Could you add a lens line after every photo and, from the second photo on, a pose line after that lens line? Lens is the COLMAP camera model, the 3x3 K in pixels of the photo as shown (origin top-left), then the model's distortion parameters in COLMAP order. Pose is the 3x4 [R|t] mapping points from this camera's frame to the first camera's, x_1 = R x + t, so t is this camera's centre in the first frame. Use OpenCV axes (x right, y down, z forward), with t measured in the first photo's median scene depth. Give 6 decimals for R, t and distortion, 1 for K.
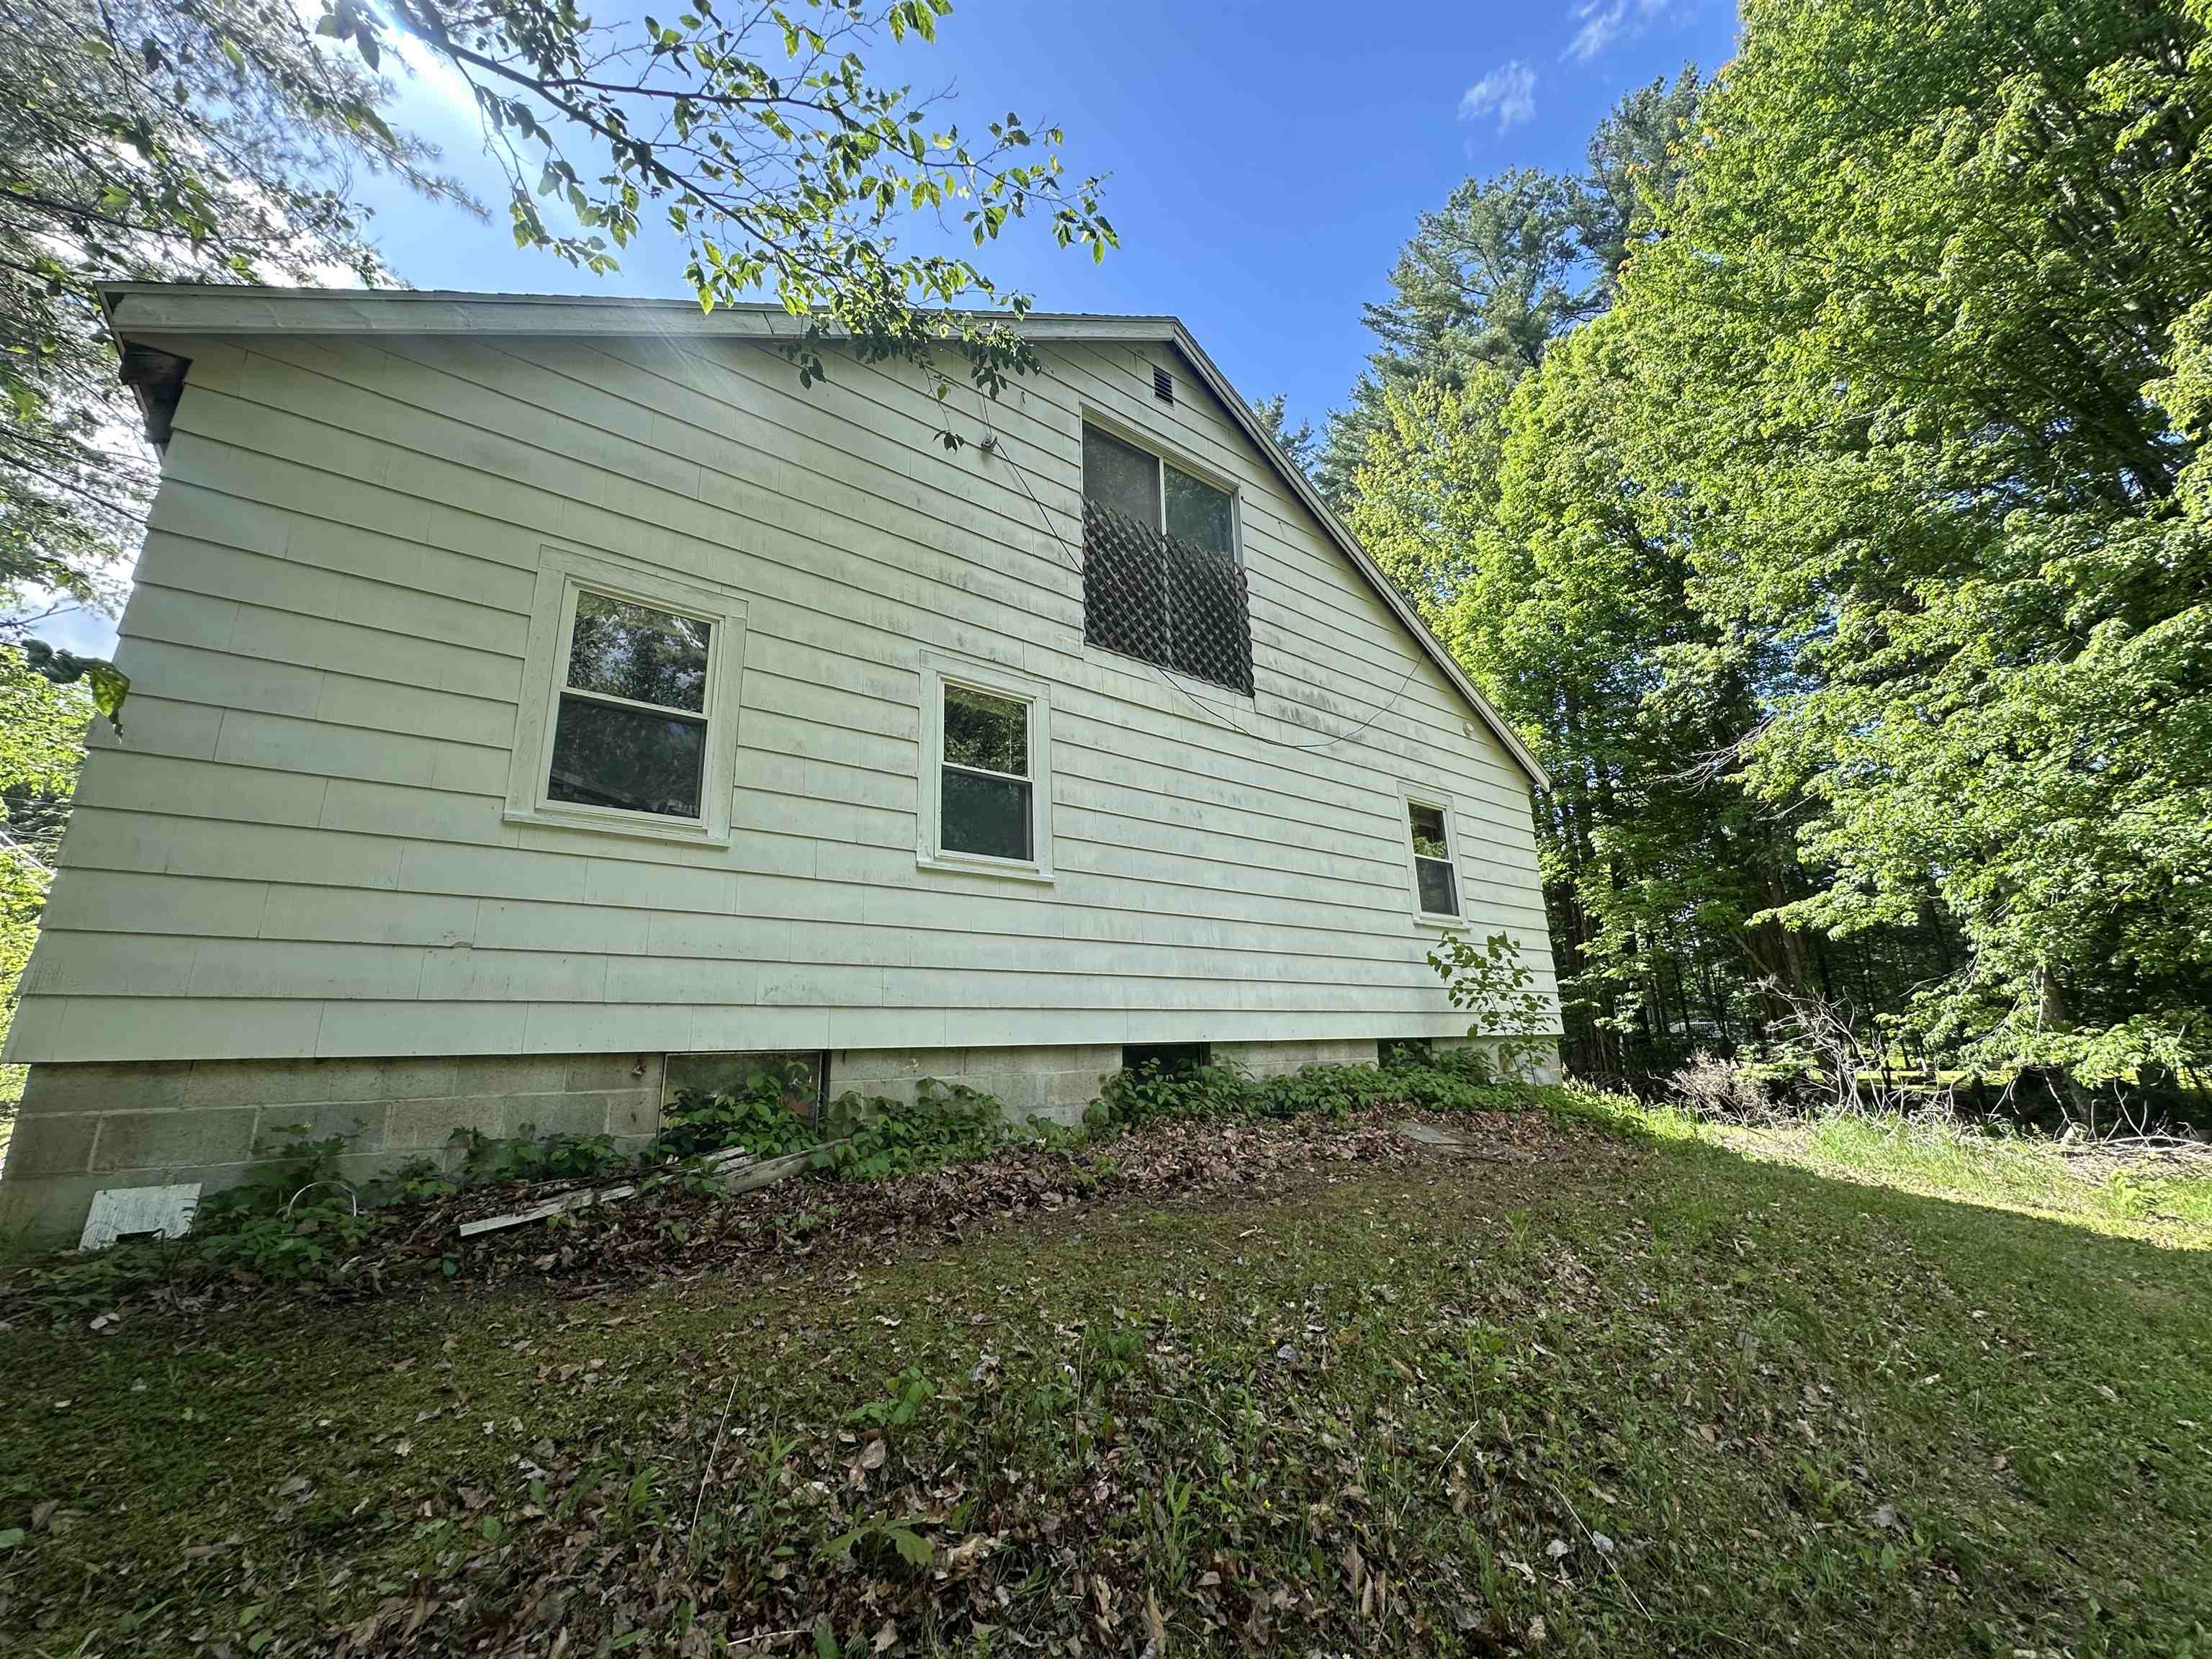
lens RADIAL K [[881.9, 0, 1106.0], [0, 881.9, 829.5], [0, 0, 1]] dist [-0.004608, 0.000925]
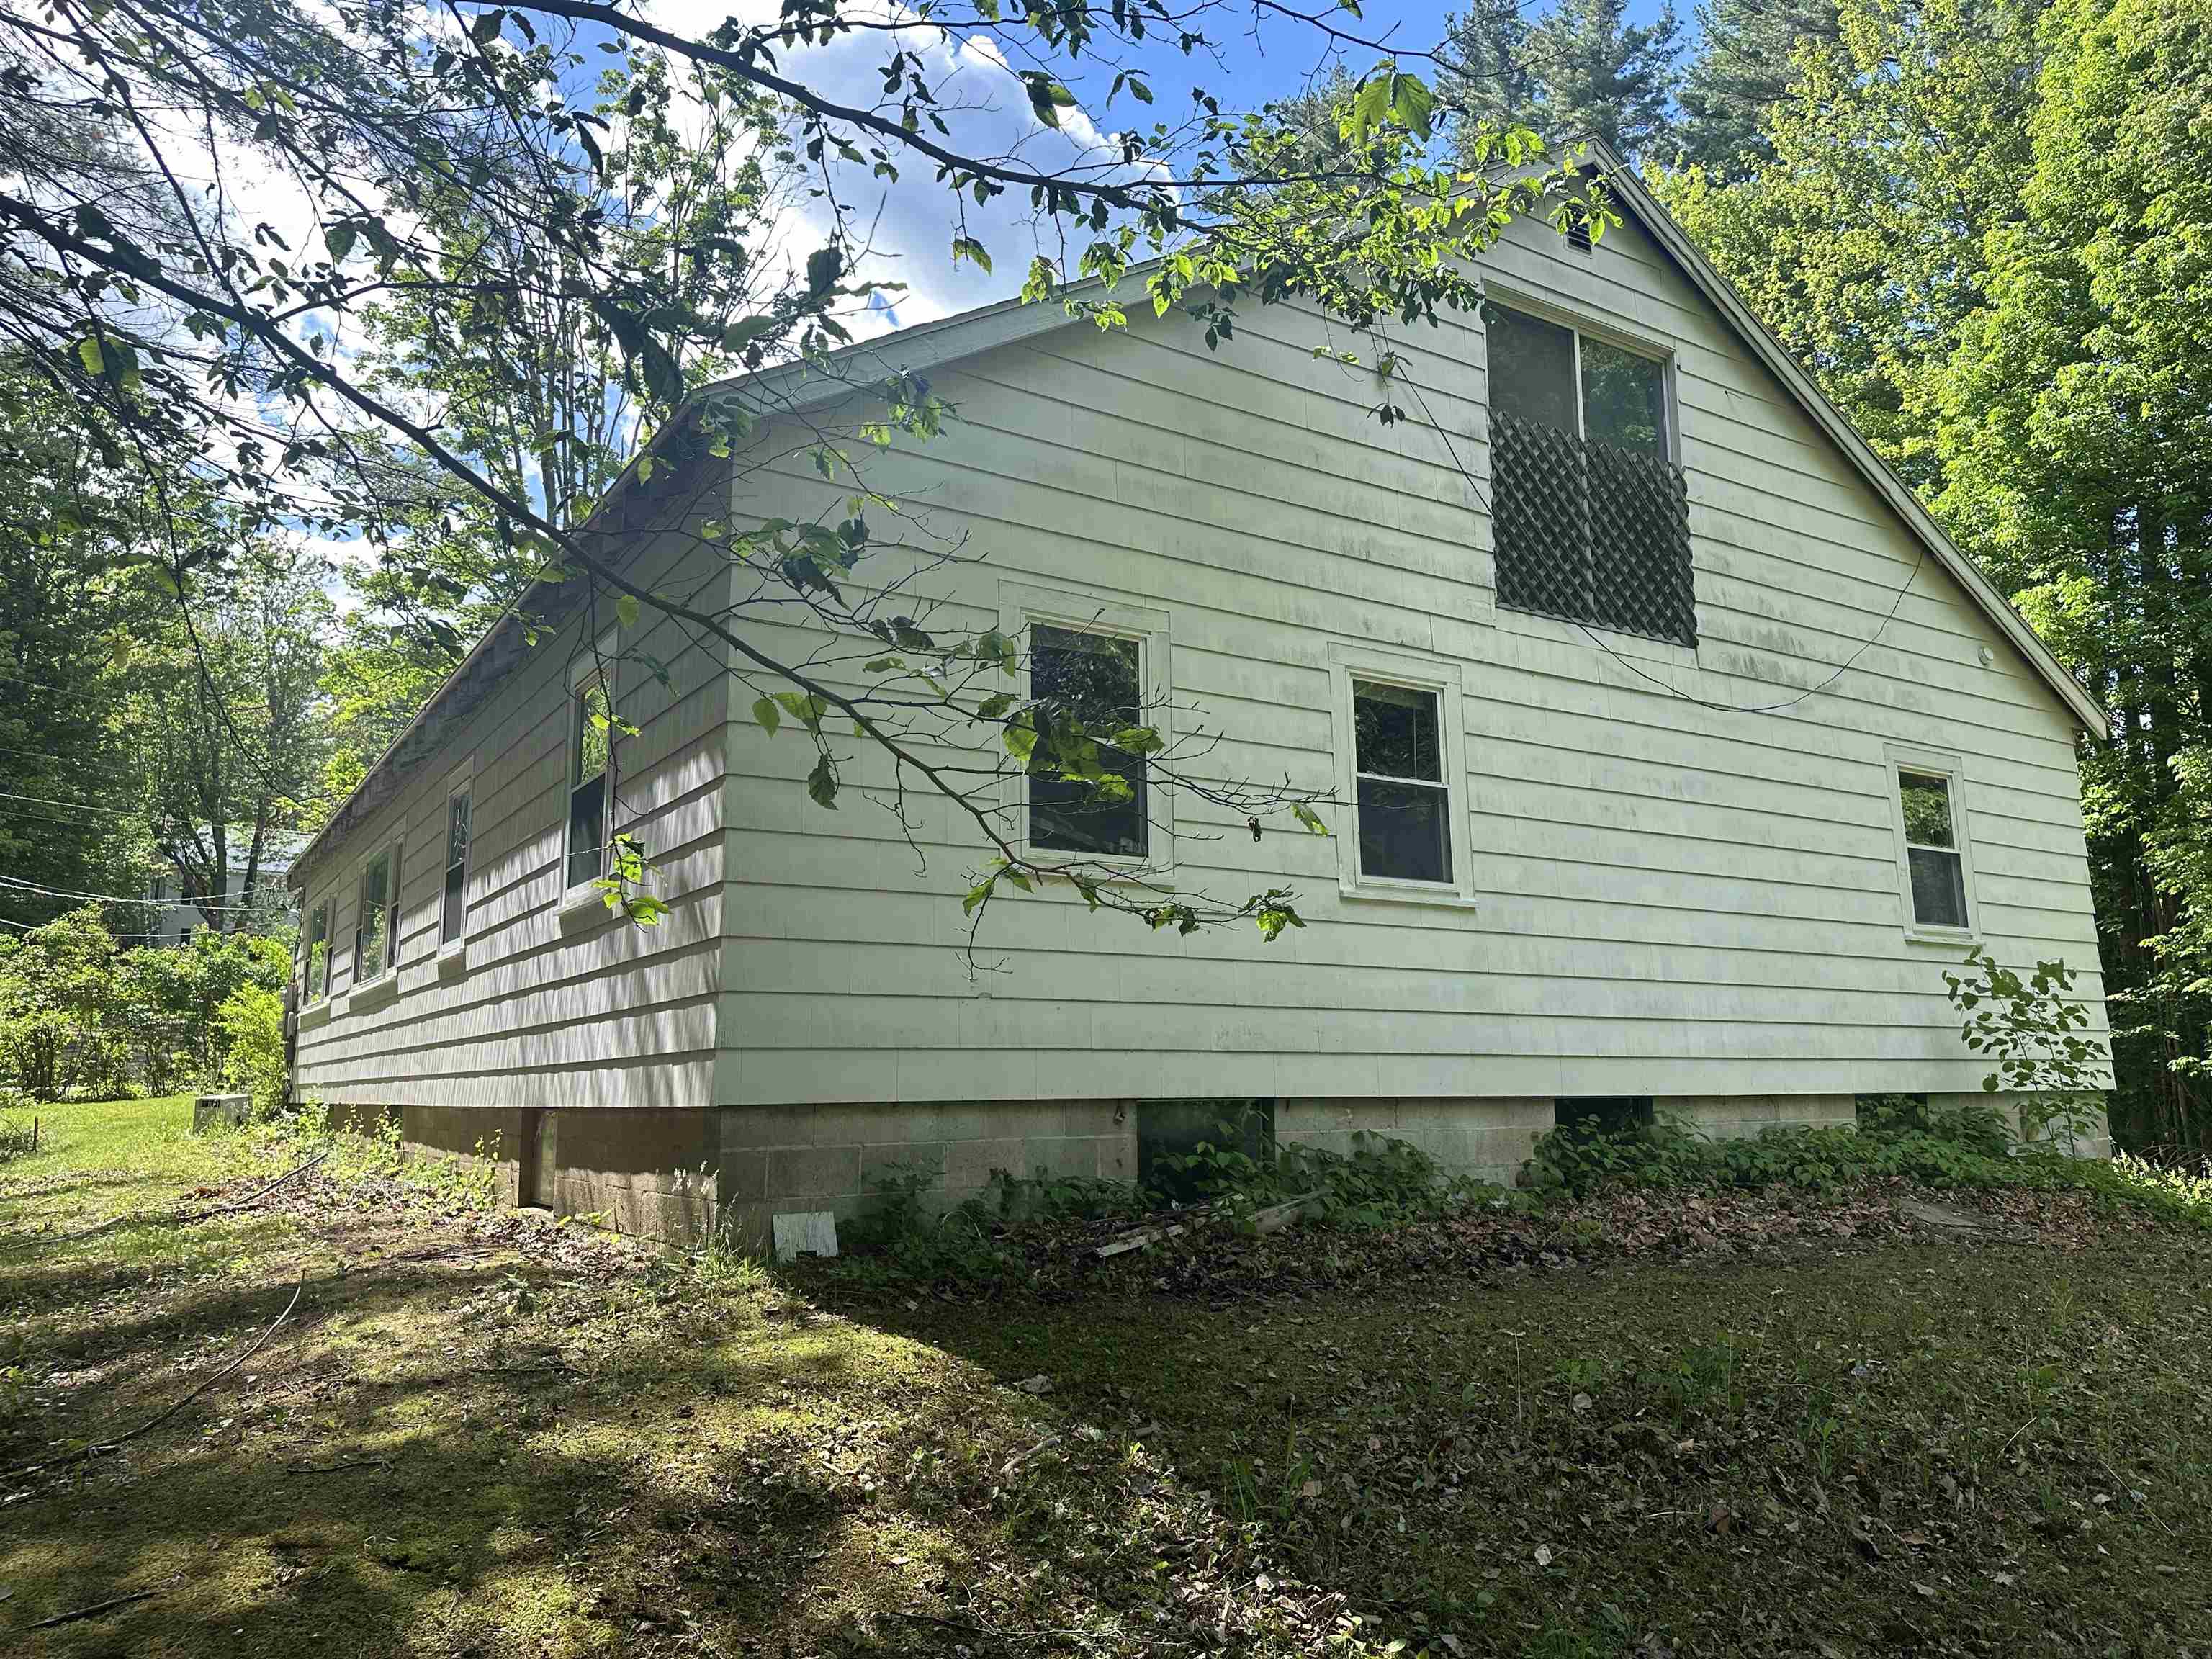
lens RADIAL K [[1553.7, 0, 1040.8], [0, 1553.7, 820.2], [0, 0, 1]] dist [0.015472, -0.032845]
pose [[0.991691, -0.000994, -0.128640, -0.233542], [0.011095, 0.996905, 0.077828, -0.119793], [0.128164, -0.078609, 0.988633, -0.433444]]
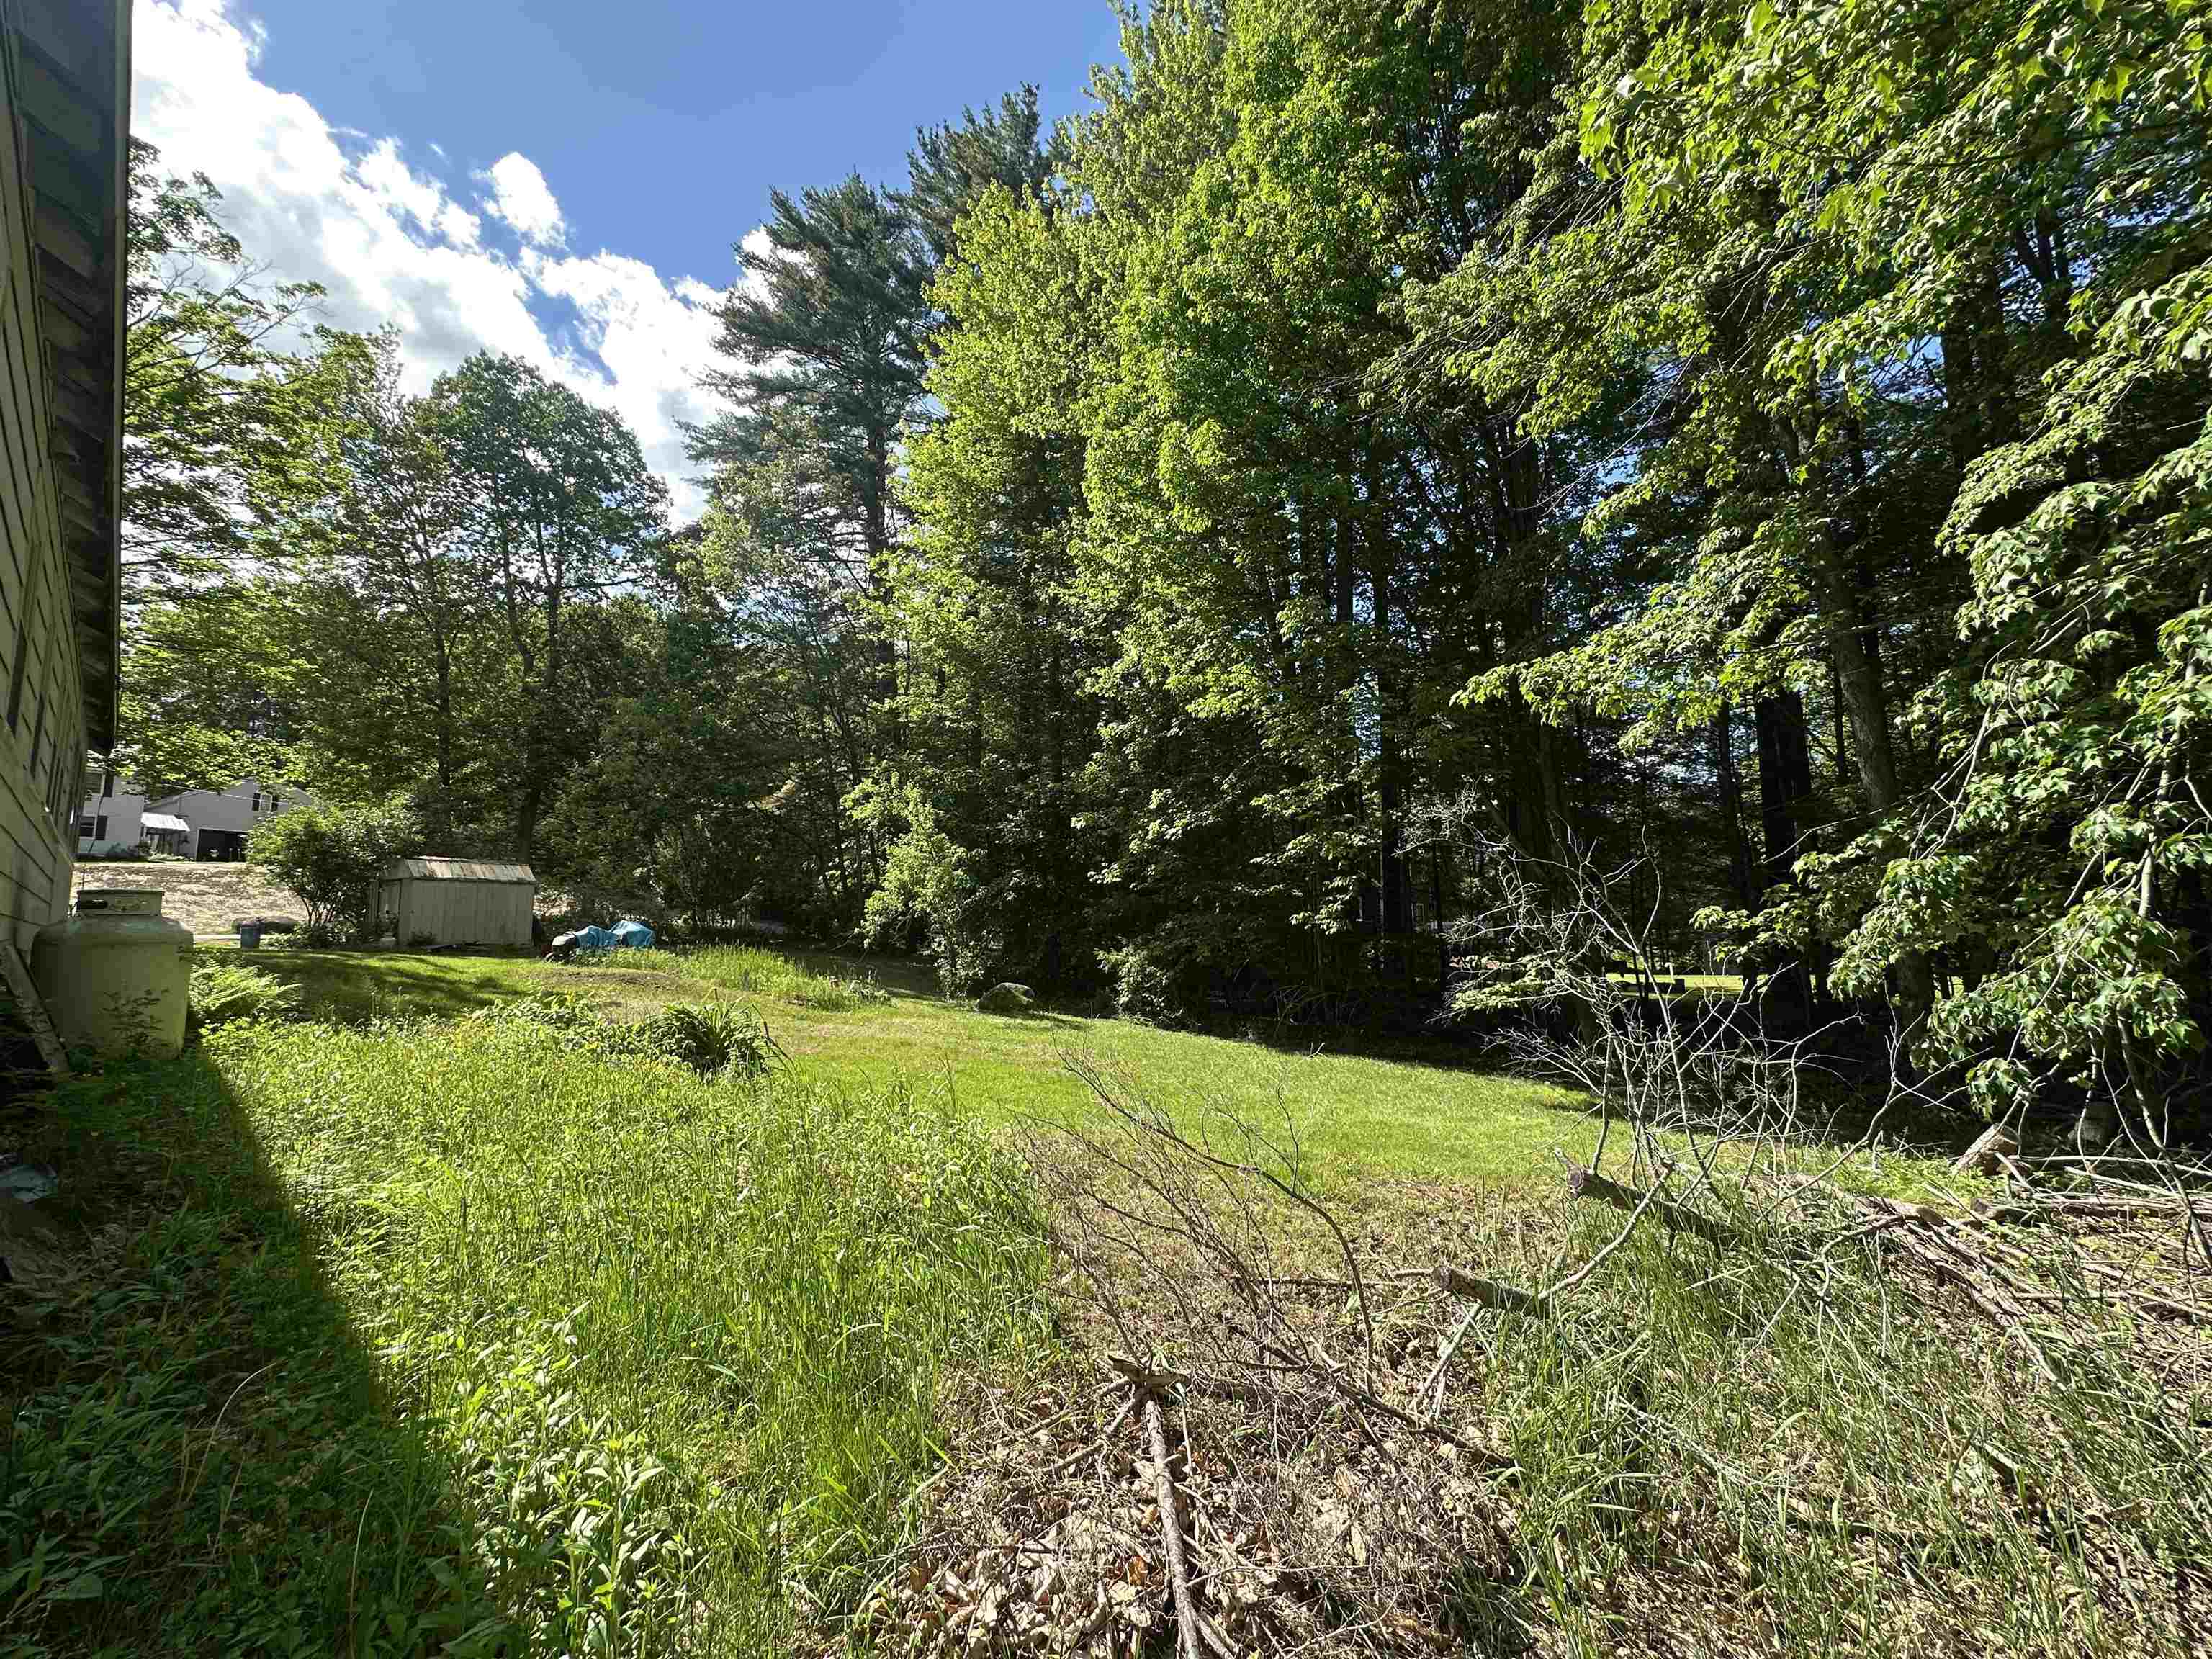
lens RADIAL K [[881.9, 0, 1106.0], [0, 881.9, 829.5], [0, 0, 1]] dist [-0.004608, 0.000925]
pose [[0.984407, 0.038596, 0.171622, 0.894262], [-0.058982, 0.991576, 0.115320, 0.240989], [-0.165725, -0.123645, 0.978390, 1.090331]]
